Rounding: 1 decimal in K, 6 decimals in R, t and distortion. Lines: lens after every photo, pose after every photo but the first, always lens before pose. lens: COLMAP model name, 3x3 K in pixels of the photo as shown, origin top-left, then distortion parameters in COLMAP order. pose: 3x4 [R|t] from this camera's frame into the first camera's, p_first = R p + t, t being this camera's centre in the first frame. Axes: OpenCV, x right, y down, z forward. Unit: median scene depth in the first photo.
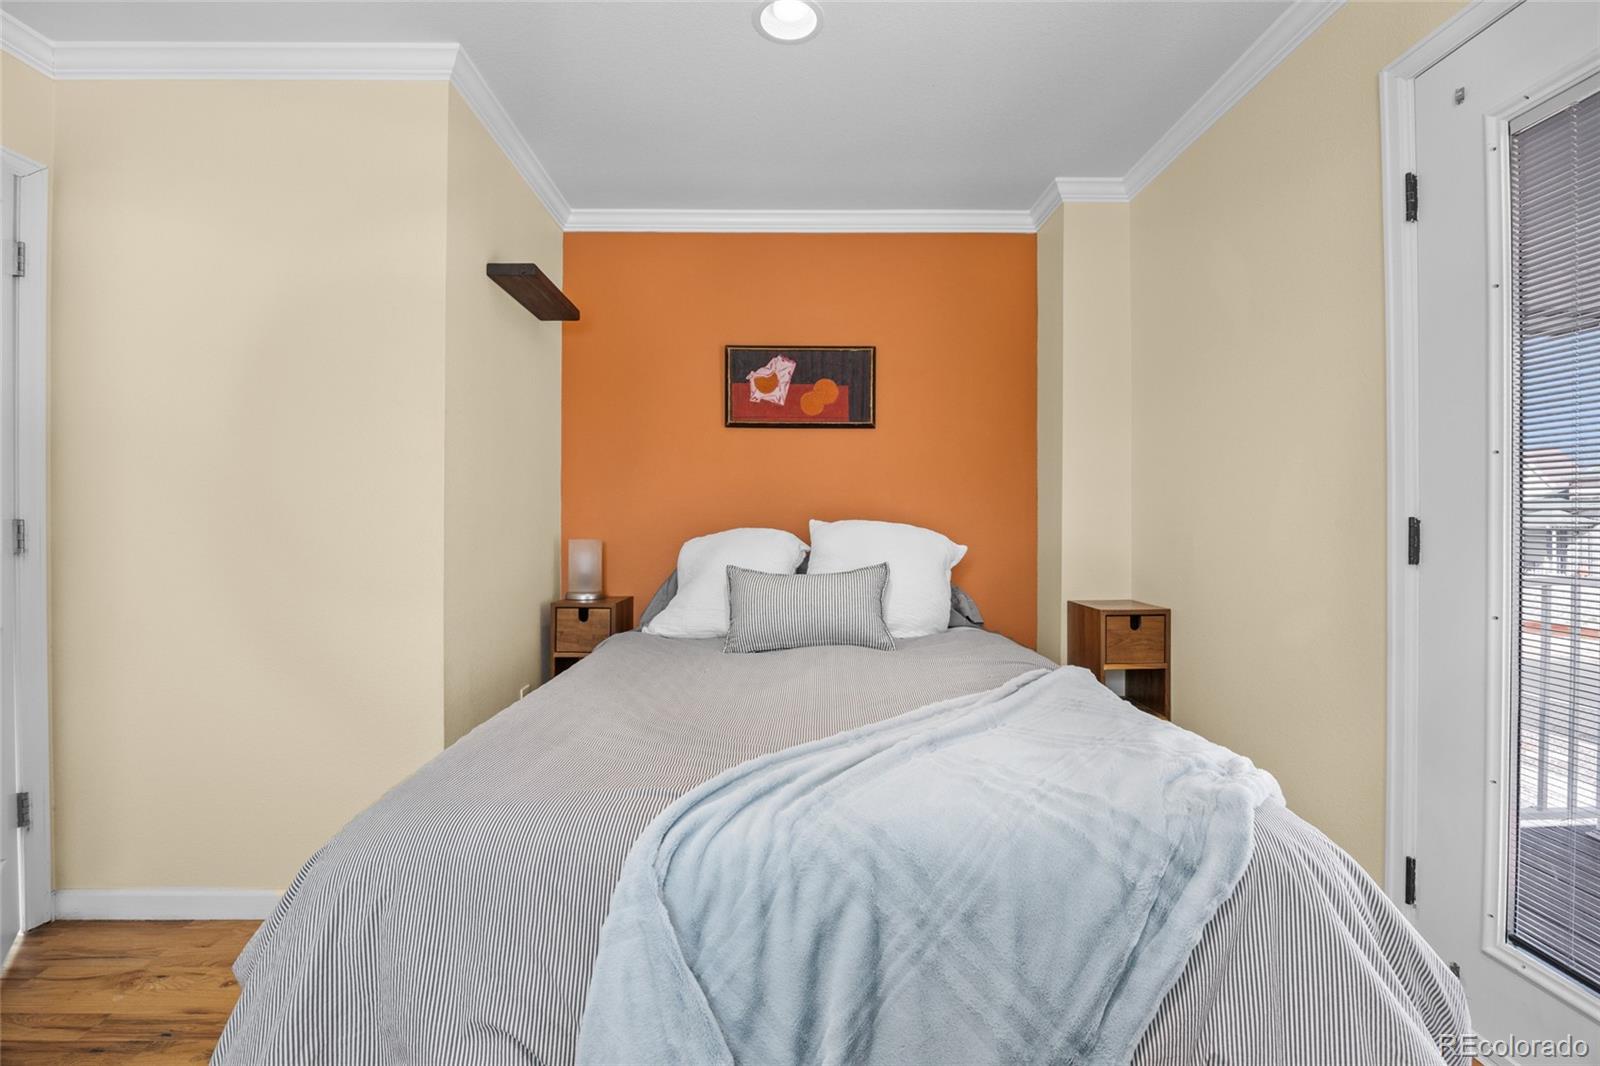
lens RADIAL K [[706.2, 0, 812.4], [0, 706.2, 519.0], [0, 0, 1]] dist [-0.003523, -0.000006]
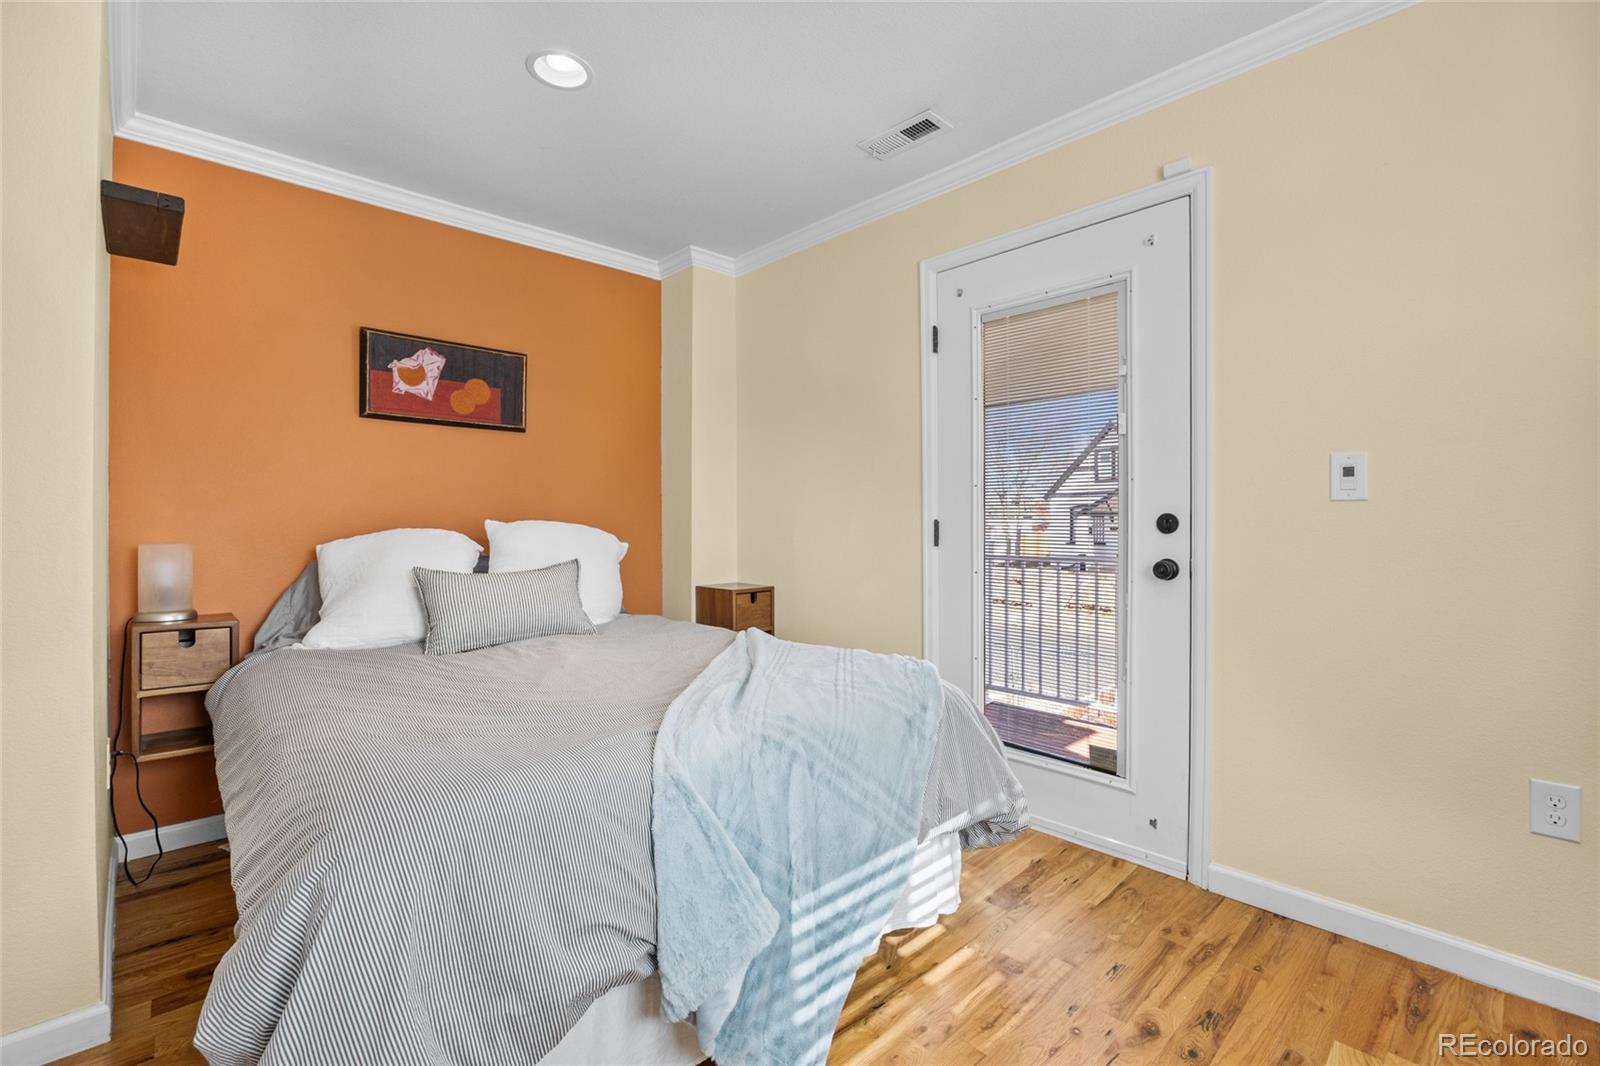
lens RADIAL K [[706.2, 0, 812.4], [0, 706.2, 519.0], [0, 0, 1]] dist [-0.003523, -0.000006]
pose [[0.737226, 0.005298, 0.675625, -0.324493], [-0.002412, 0.999984, -0.005210, 0.003642], [-0.675642, 0.002211, 0.737227, -0.057760]]
